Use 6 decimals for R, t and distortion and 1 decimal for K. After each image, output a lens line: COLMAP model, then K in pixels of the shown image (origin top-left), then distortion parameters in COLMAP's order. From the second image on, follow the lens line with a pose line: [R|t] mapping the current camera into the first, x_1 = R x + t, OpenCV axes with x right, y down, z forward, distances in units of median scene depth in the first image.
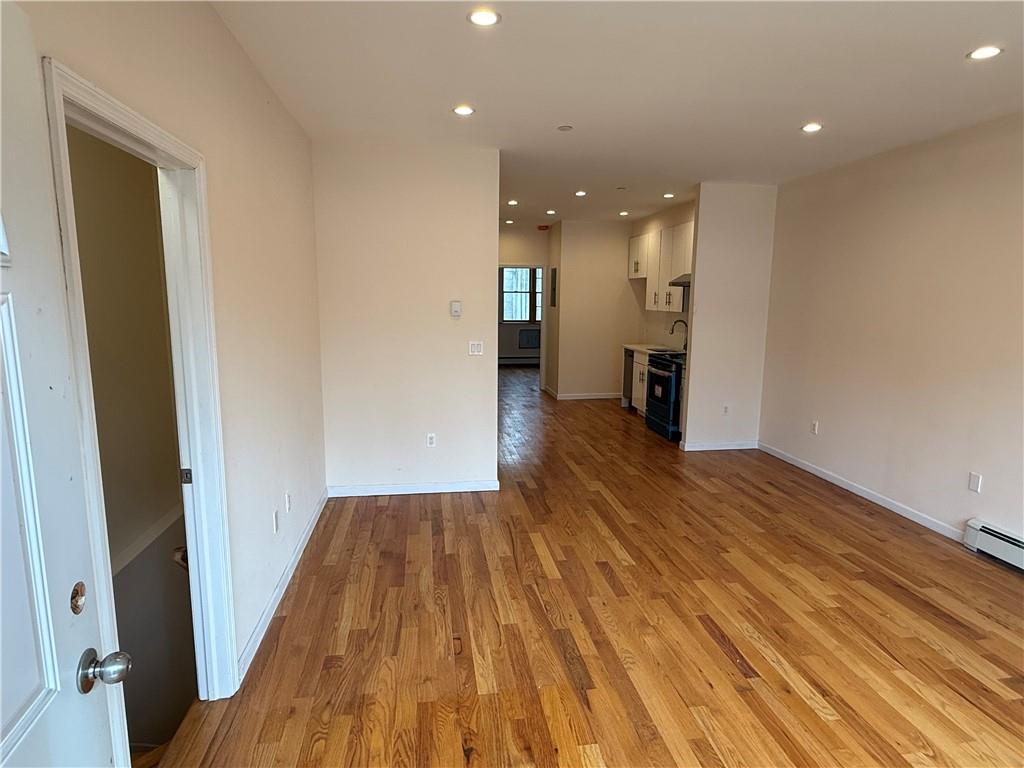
lens RADIAL K [[585.8, 0, 511.5], [0, 585.8, 385.3], [0, 0, 1]] dist [0.003916, -0.000306]
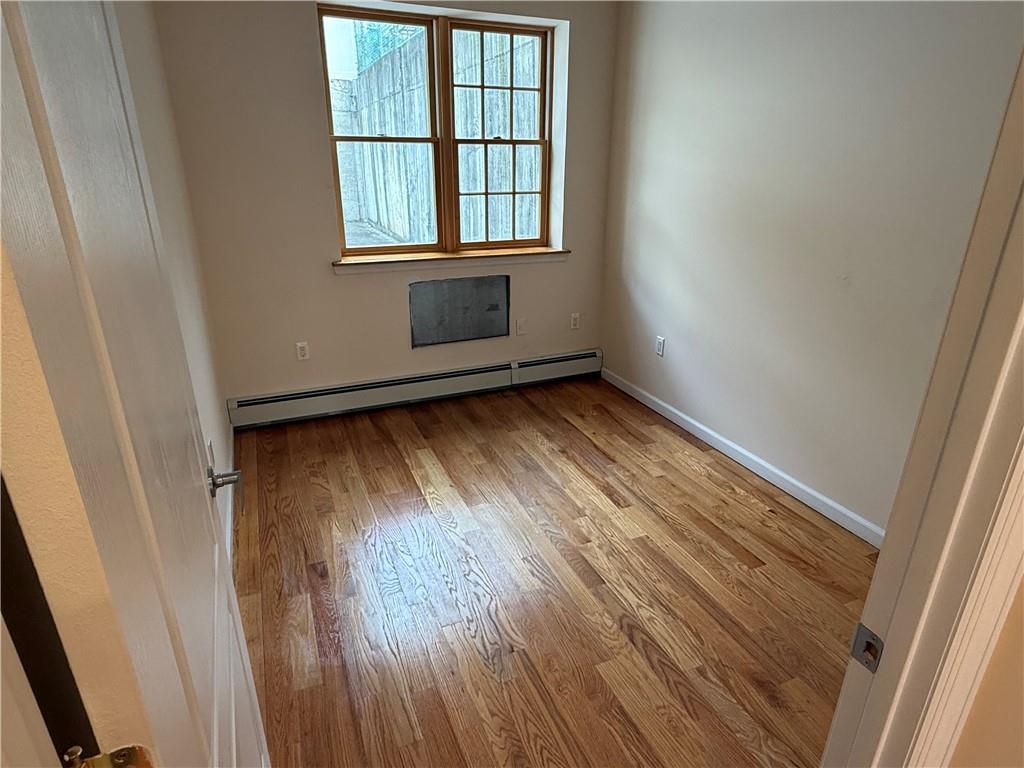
lens RADIAL K [[585.8, 0, 516.9], [0, 585.8, 381.6], [0, 0, 1]] dist [0.003916, -0.000306]
pose [[0.966042, -0.090084, 0.242174, -0.007044], [0.032931, 0.972539, 0.230400, -0.111165], [-0.256279, -0.214601, 0.942479, 0.709349]]
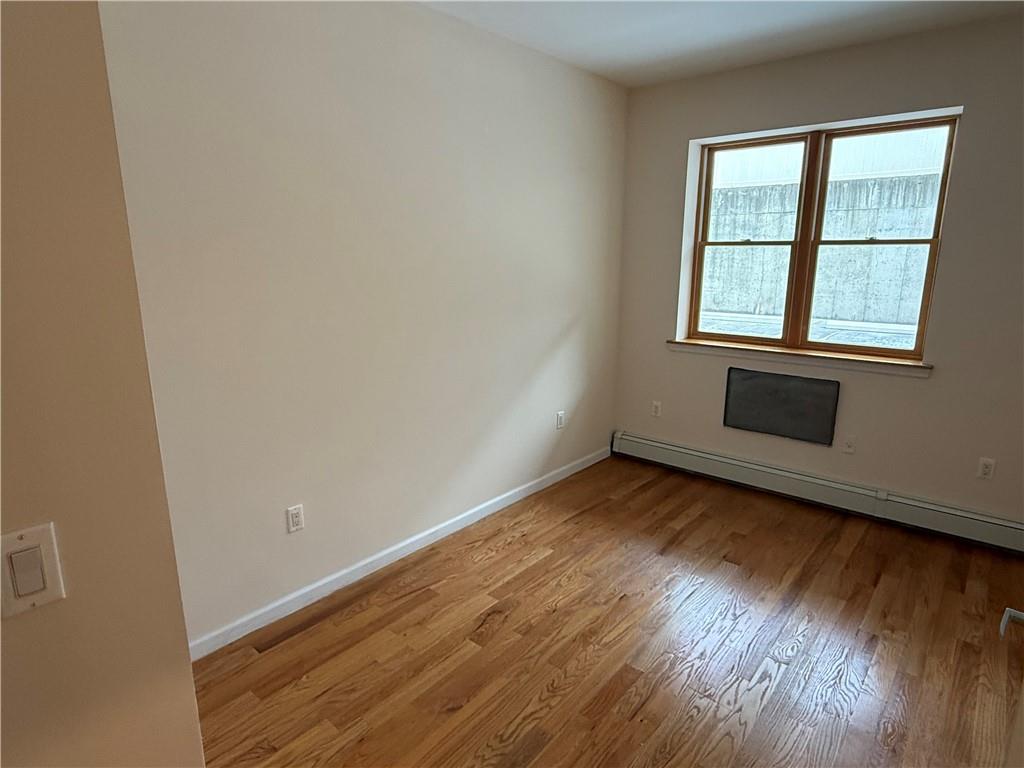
lens RADIAL K [[585.8, 0, 511.5], [0, 585.8, 386.8], [0, 0, 1]] dist [0.003916, -0.000306]
pose [[0.656664, 0.156262, -0.737817, 0.158519], [-0.103860, 0.987716, 0.116751, -0.108582], [0.746997, -0.000037, 0.664827, 0.707797]]
